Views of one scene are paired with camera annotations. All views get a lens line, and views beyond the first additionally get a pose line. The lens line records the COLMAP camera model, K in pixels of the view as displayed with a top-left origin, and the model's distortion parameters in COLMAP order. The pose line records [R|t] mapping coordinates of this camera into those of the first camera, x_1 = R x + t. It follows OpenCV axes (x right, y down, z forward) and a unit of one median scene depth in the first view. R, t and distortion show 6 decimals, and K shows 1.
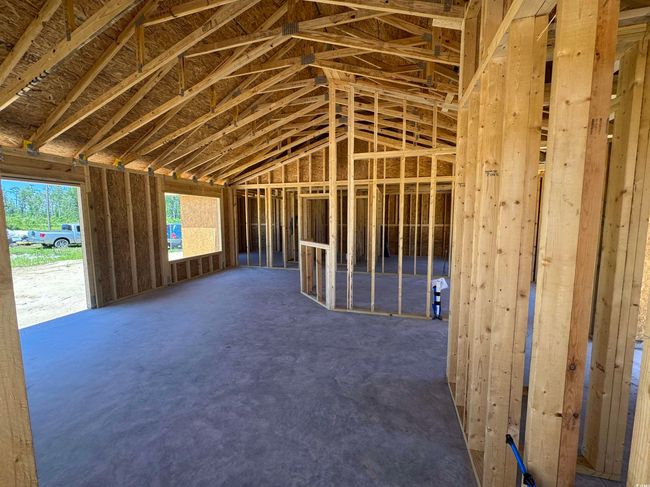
lens RADIAL K [[260.7, 0, 325.4], [0, 260.7, 242.4], [0, 0, 1]] dist [-0.002166, 0.000496]
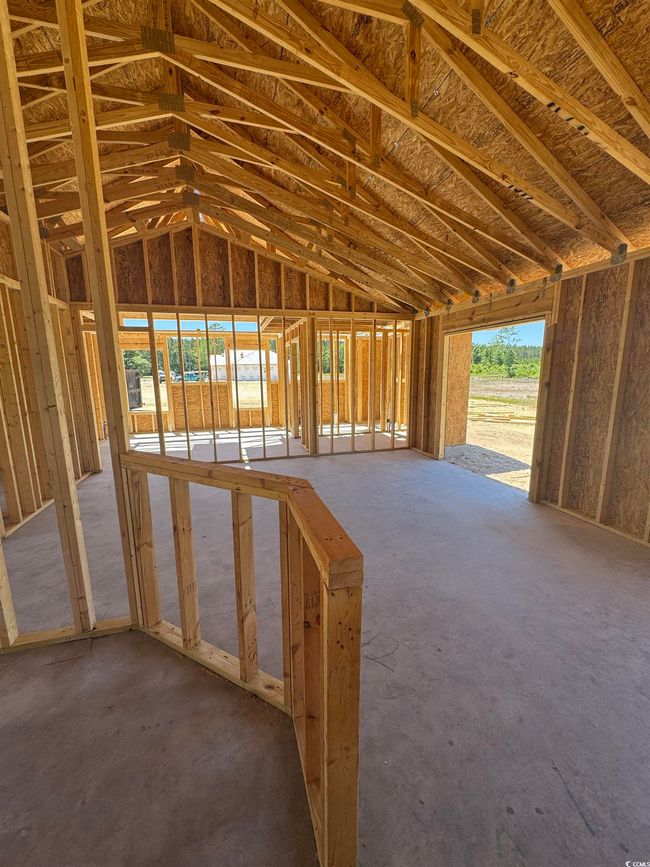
lens RADIAL K [[347.7, 0, 326.6], [0, 347.7, 433.4], [0, 0, 1]] dist [-0.002166, 0.000496]
pose [[-0.852757, 0.103413, -0.511969, 0.026373], [-0.038447, 0.965116, 0.258984, -0.135746], [0.520892, 0.240534, -0.819033, 1.460584]]
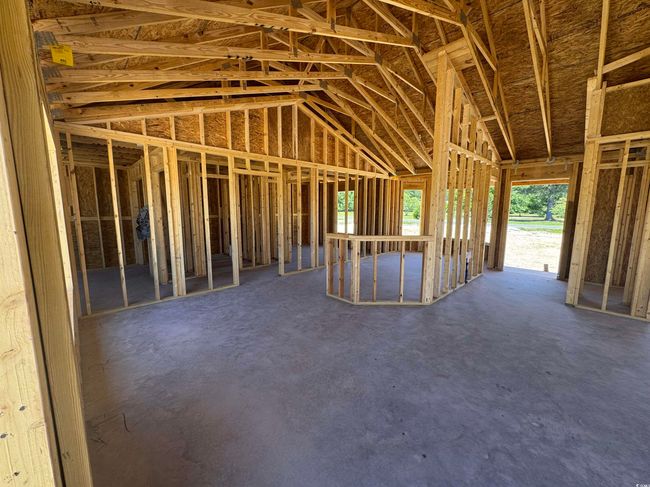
lens RADIAL K [[260.7, 0, 325.4], [0, 260.7, 242.4], [0, 0, 1]] dist [-0.002166, 0.000496]
pose [[0.502515, -0.109573, 0.857597, -0.938838], [0.077556, 0.993650, 0.081511, -0.067894], [-0.861083, 0.025552, 0.507822, 0.830441]]
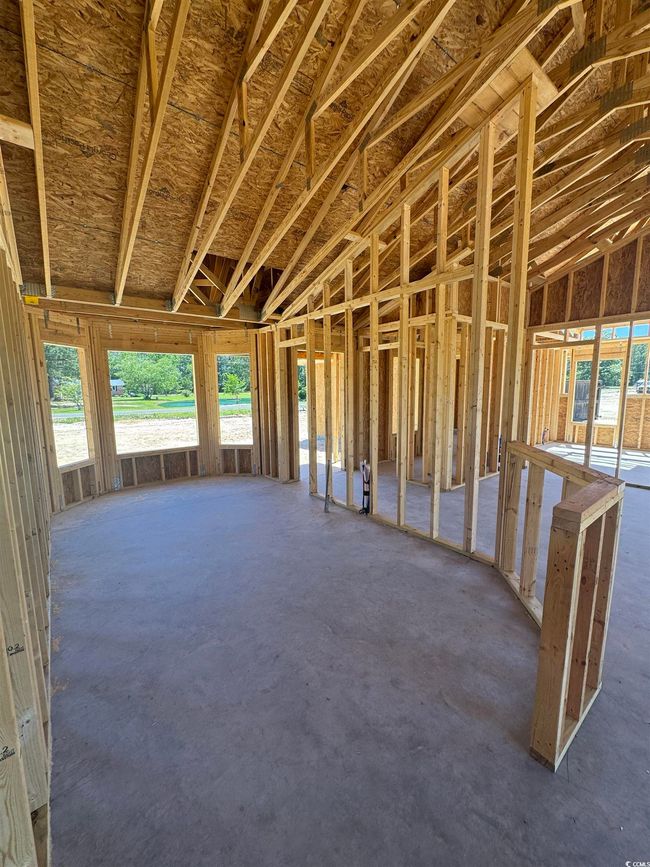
lens RADIAL K [[347.7, 0, 326.6], [0, 347.7, 433.4], [0, 0, 1]] dist [-0.002166, 0.000496]
pose [[-0.808358, -0.065835, 0.584998, -0.076835], [0.071648, 0.975337, 0.208767, -0.157440], [-0.584314, 0.210672, -0.783705, 1.657436]]
